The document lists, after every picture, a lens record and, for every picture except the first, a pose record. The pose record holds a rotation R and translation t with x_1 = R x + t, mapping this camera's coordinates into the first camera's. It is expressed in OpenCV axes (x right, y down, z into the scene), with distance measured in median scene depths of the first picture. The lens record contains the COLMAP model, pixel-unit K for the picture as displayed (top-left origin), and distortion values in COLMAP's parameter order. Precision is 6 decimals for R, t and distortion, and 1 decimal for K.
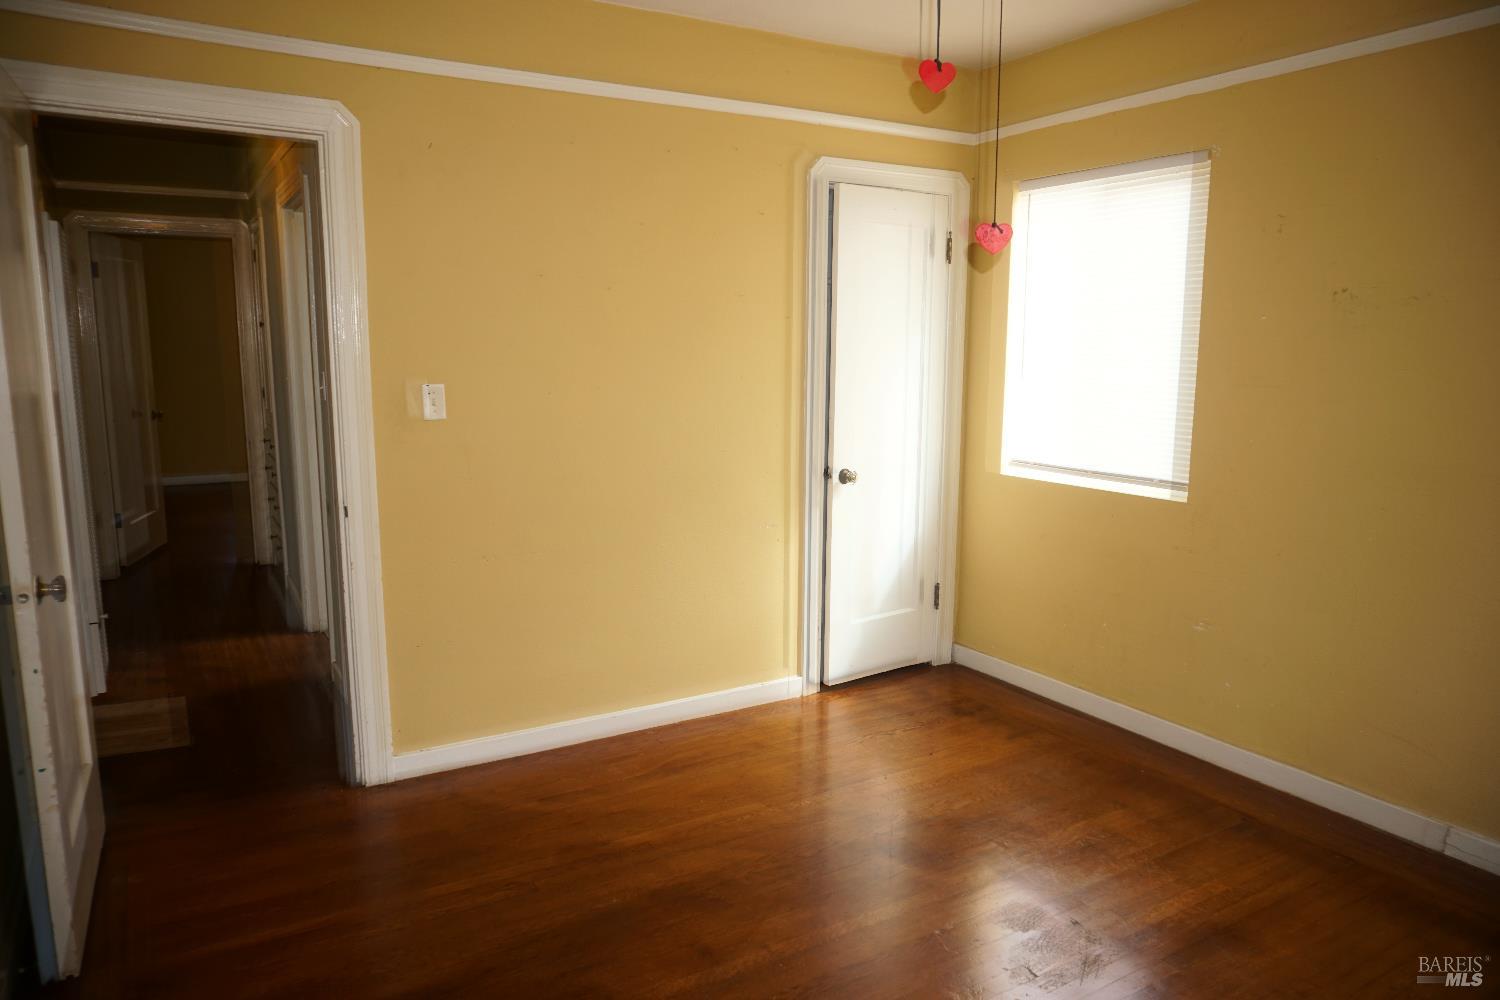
lens RADIAL K [[991.4, 0, 754.3], [0, 991.4, 498.5], [0, 0, 1]] dist [-0.057419, 0.040051]
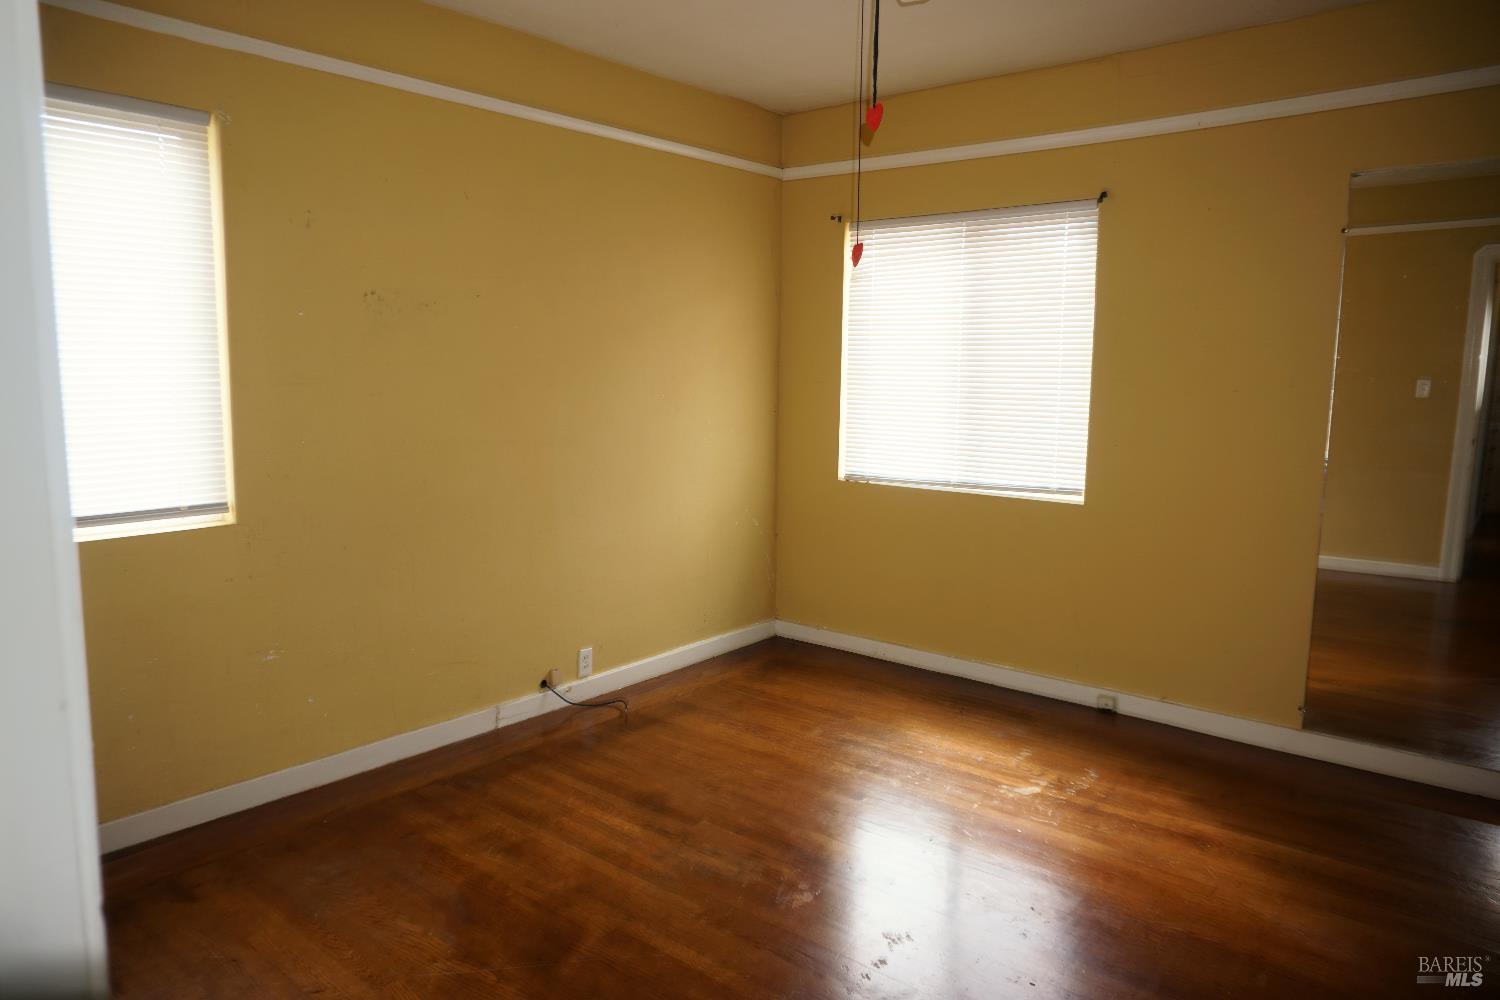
lens RADIAL K [[991.4, 0, 754.1], [0, 991.4, 502.5], [0, 0, 1]] dist [-0.057419, 0.040051]
pose [[-0.315353, -0.135869, 0.939198, -0.592803], [0.136476, 0.972916, 0.186571, -0.130932], [-0.939110, 0.187014, -0.288269, 0.953899]]
